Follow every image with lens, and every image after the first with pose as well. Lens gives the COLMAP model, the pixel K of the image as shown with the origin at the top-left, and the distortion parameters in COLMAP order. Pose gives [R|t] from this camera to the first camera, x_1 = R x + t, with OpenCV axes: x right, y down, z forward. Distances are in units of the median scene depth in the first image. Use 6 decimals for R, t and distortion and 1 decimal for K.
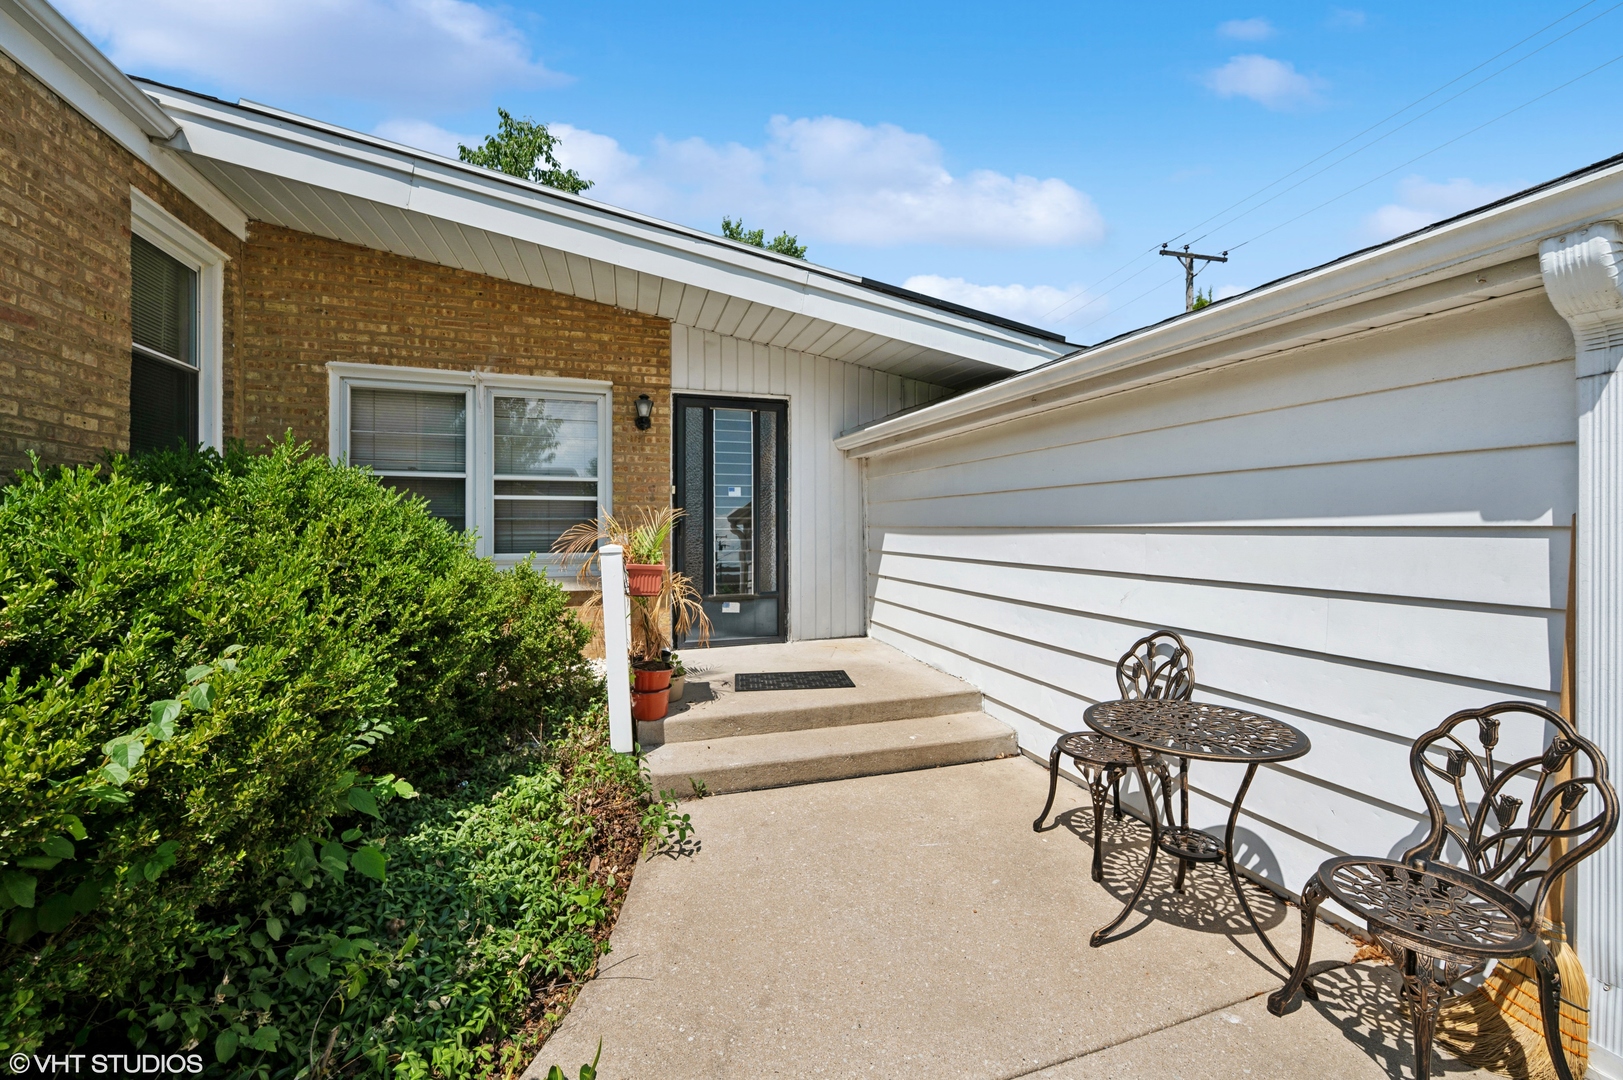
lens RADIAL K [[646.0, 0, 809.3], [0, 646.0, 529.6], [0, 0, 1]] dist [-0.002131, -0.000112]
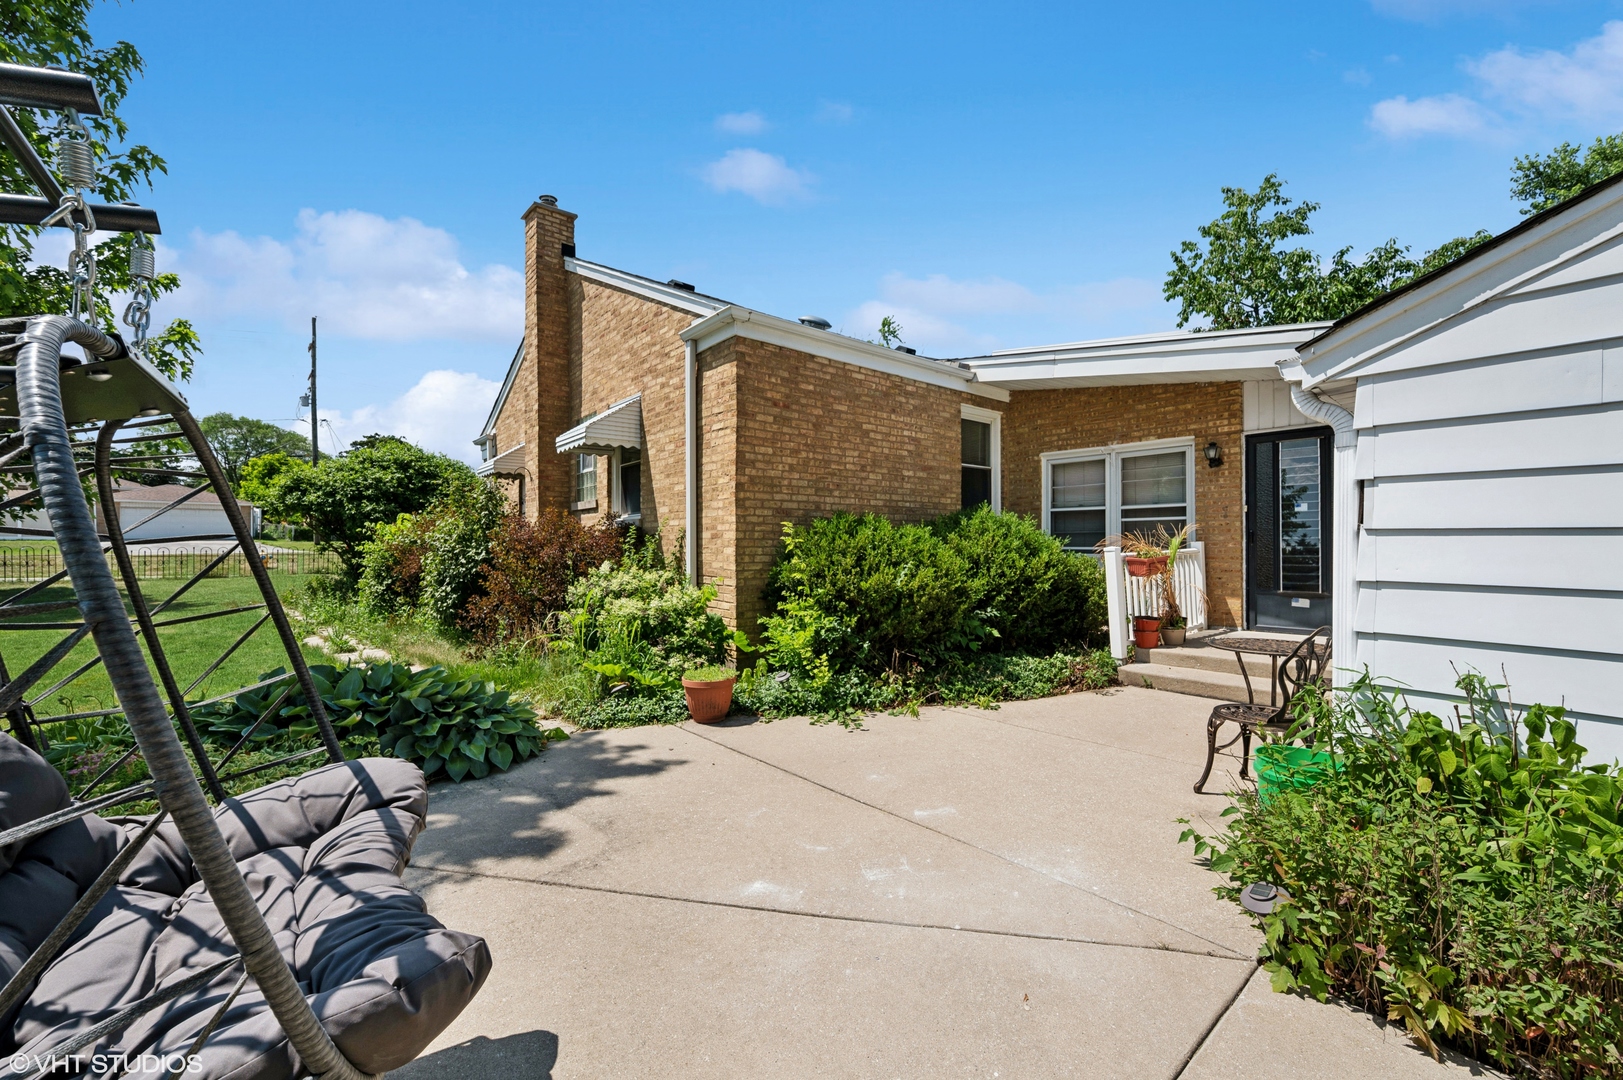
lens RADIAL K [[646.0, 0, 811.2], [0, 646.0, 543.6], [0, 0, 1]] dist [-0.002131, -0.000112]
pose [[0.379641, -0.003241, -0.925128, 0.723354], [0.002062, 0.999994, -0.002657, 0.012337], [0.925132, -0.000899, 0.379646, -0.342218]]
